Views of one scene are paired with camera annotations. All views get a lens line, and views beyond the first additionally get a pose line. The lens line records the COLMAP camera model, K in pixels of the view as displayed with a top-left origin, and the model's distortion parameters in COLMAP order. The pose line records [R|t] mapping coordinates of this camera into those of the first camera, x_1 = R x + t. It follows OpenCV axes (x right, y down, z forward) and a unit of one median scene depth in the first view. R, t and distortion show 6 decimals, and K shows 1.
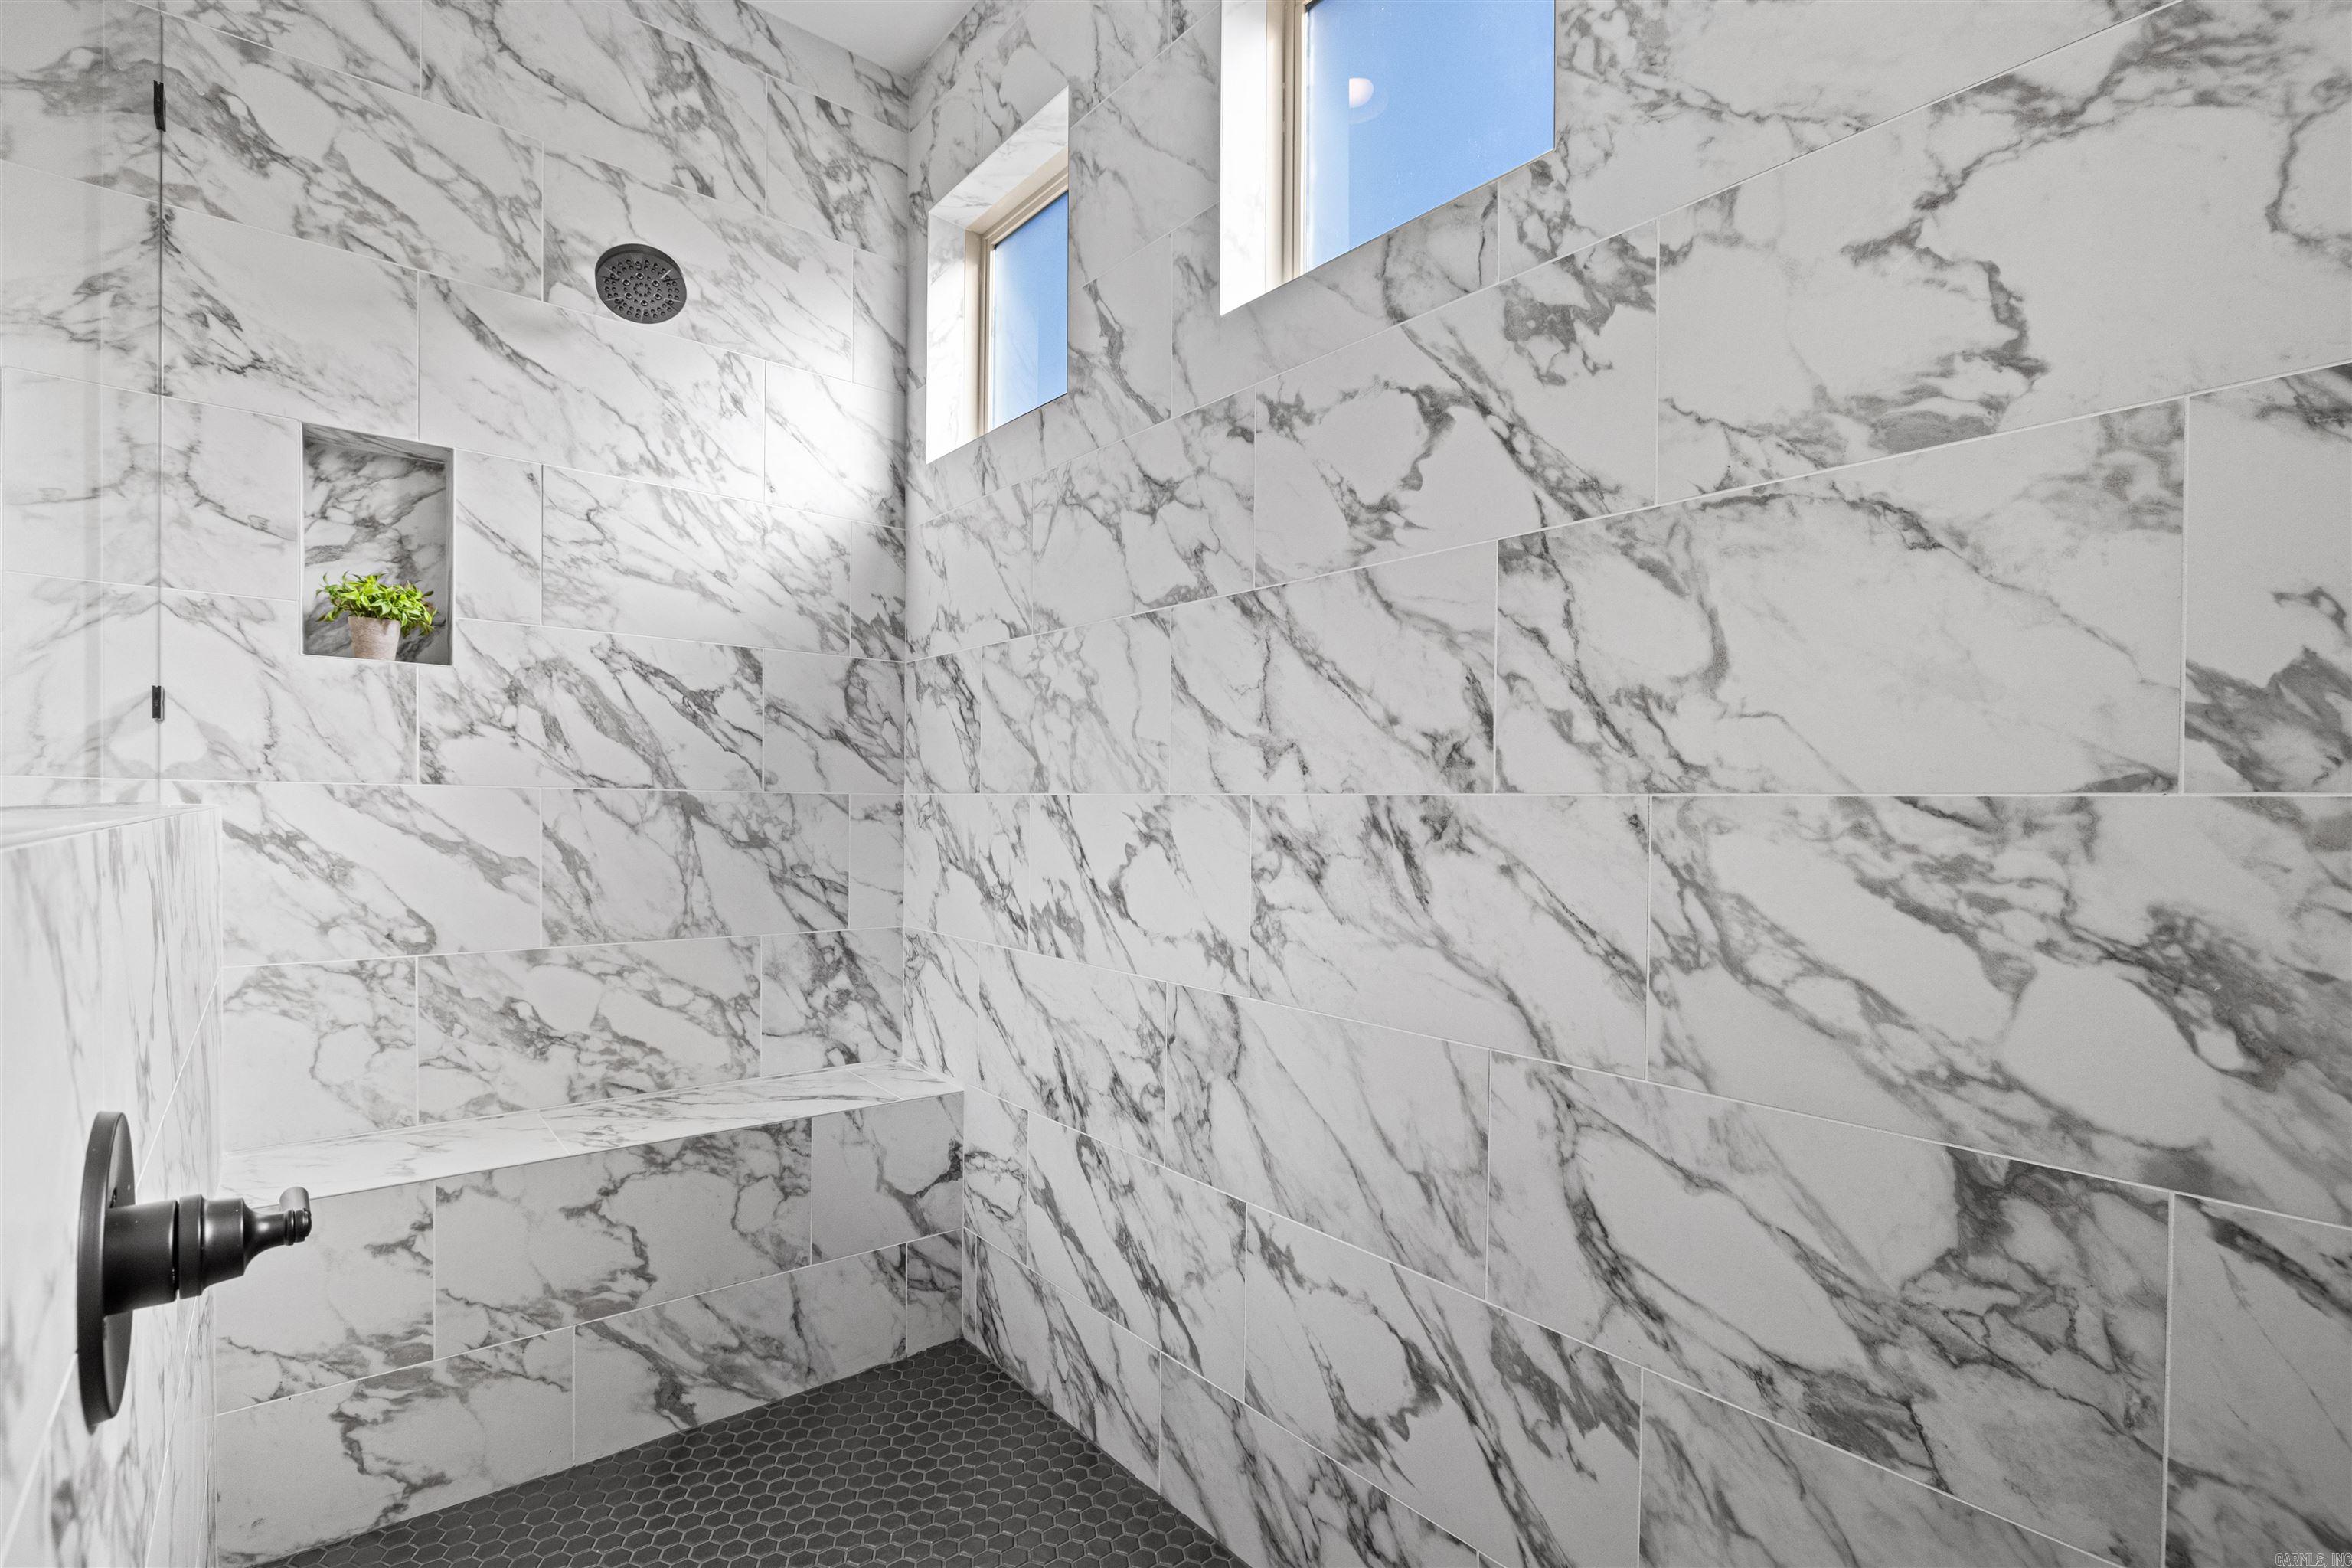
lens RADIAL K [[1096.2, 0, 1176.0], [0, 1096.2, 784.0], [0, 0, 1]] dist [-0.003540, 0.000184]
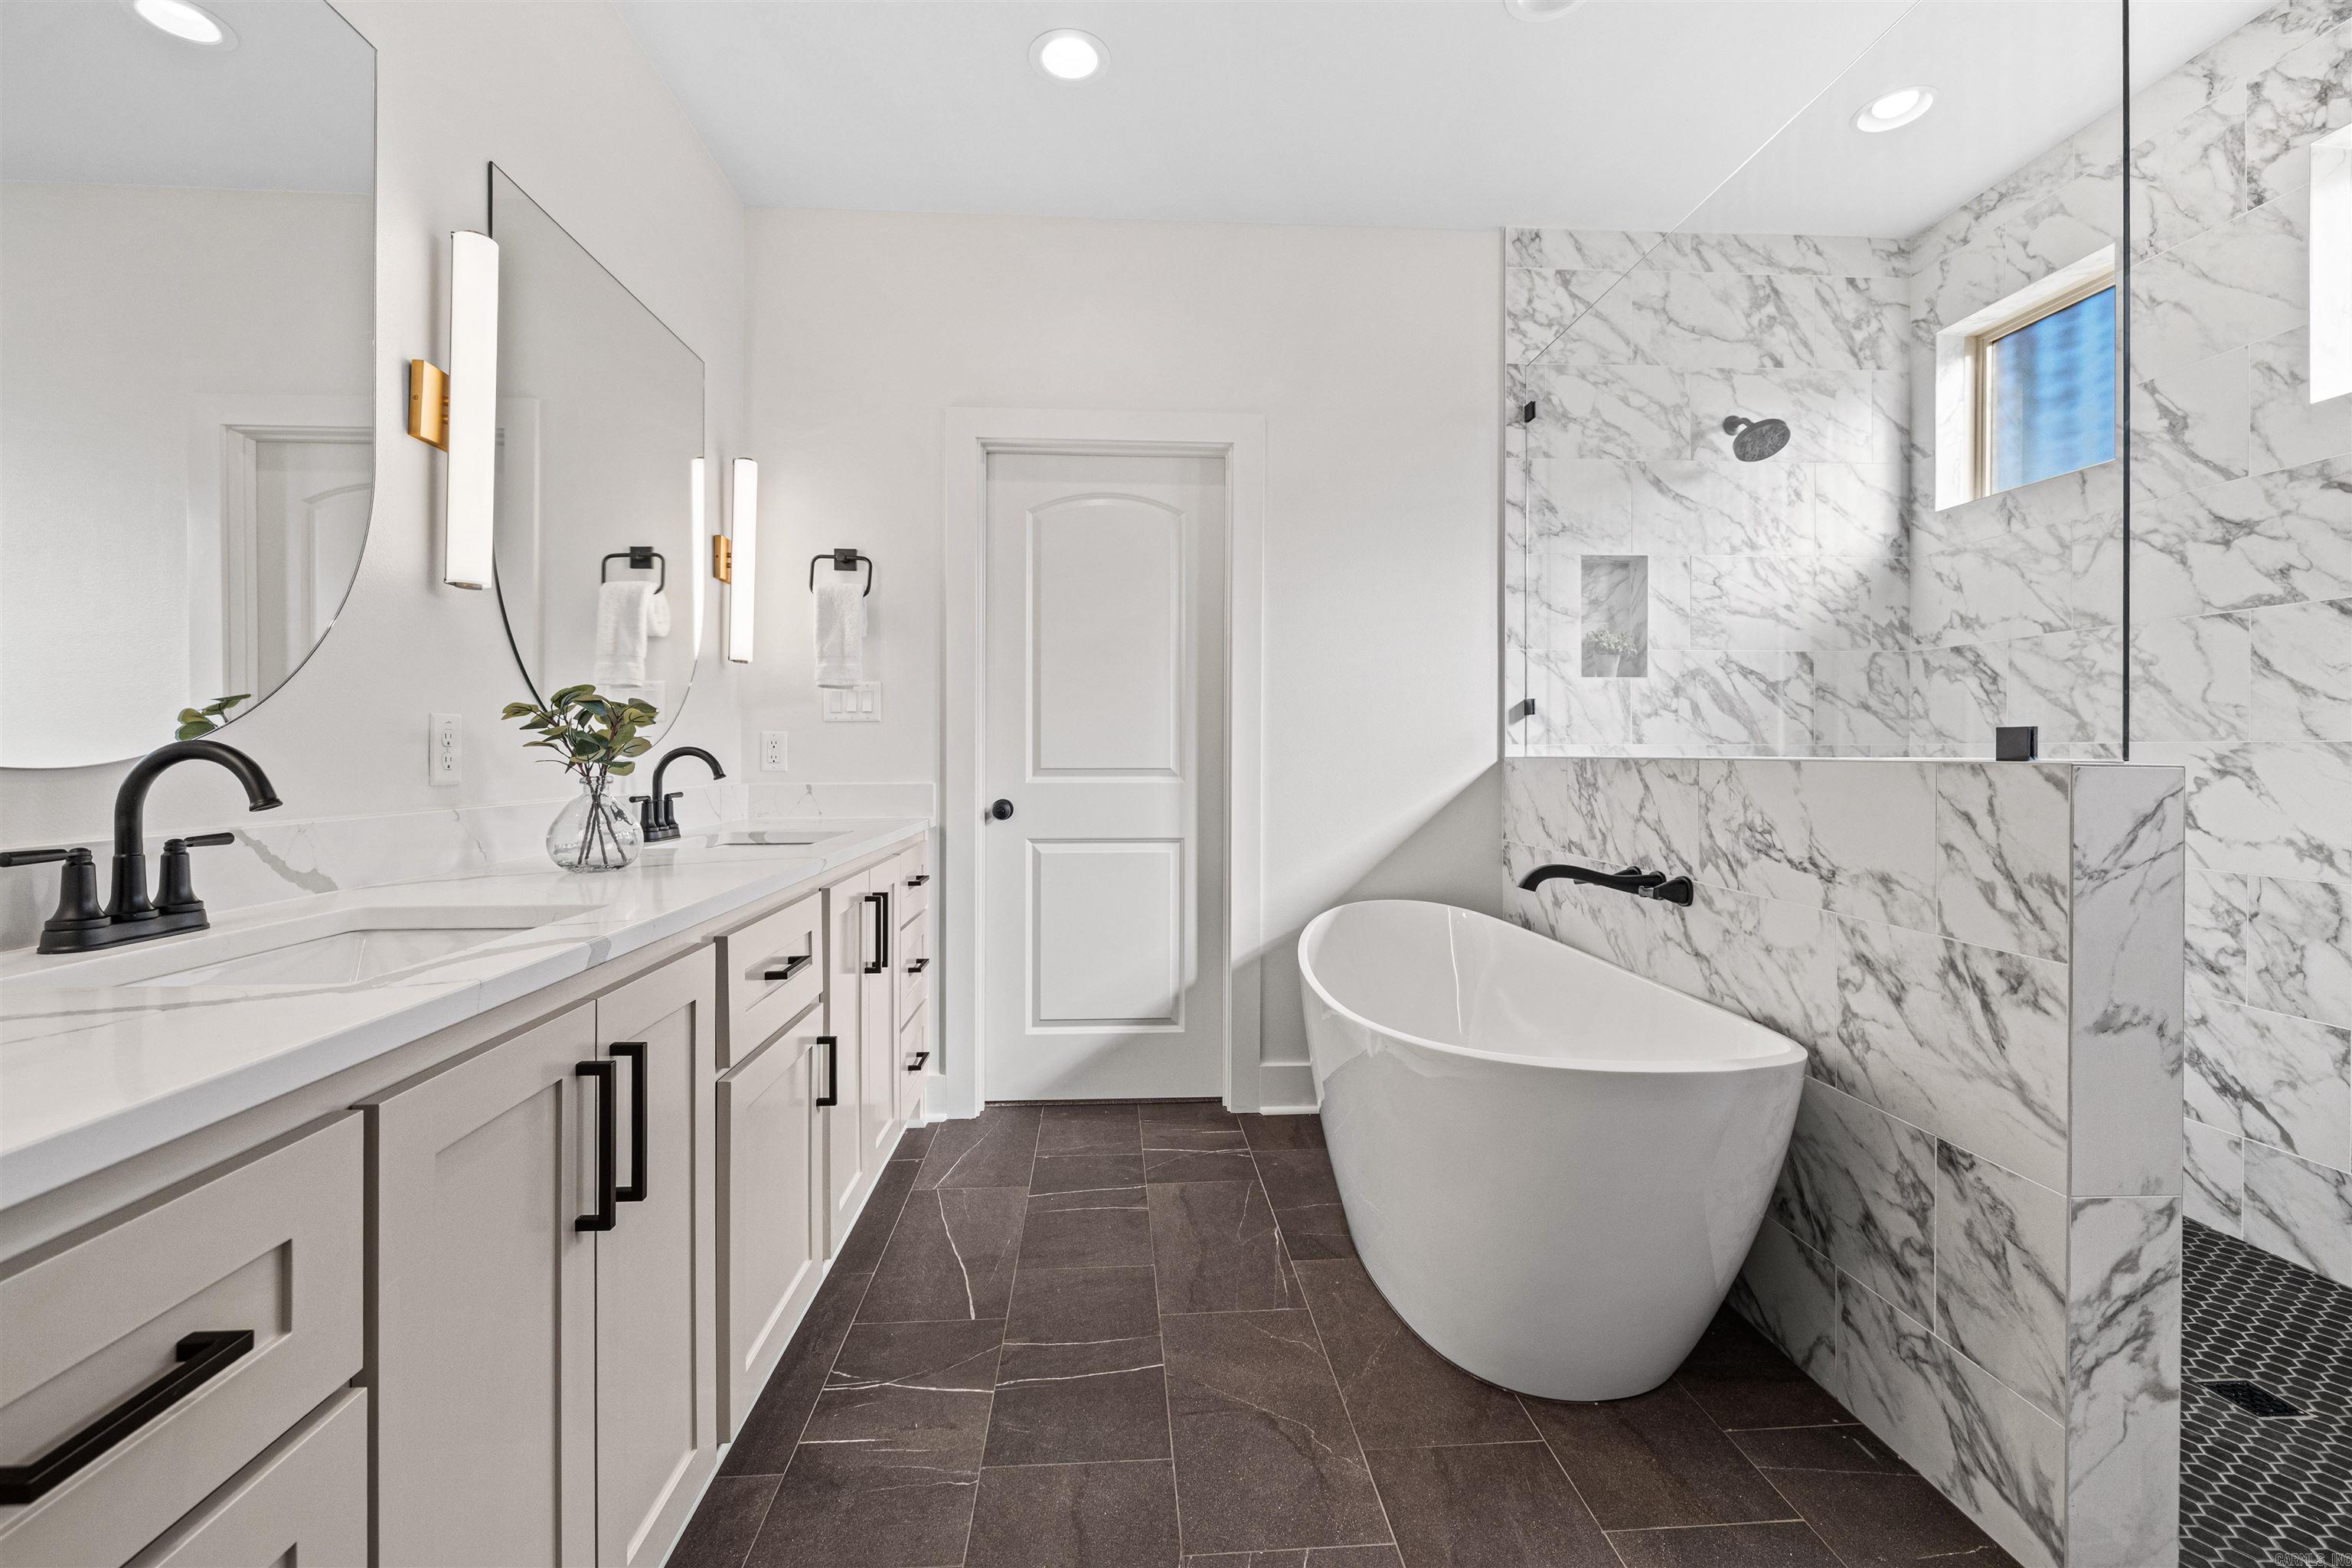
lens RADIAL K [[1000.2, 0, 1176.4], [0, 1000.2, 747.3], [0, 0, 1]] dist [0.003651, -0.000295]
pose [[0.811630, -0.017066, -0.583922, -0.322239], [0.023845, 0.999708, 0.003926, -0.018197], [0.583685, -0.017110, 0.811800, -0.741797]]
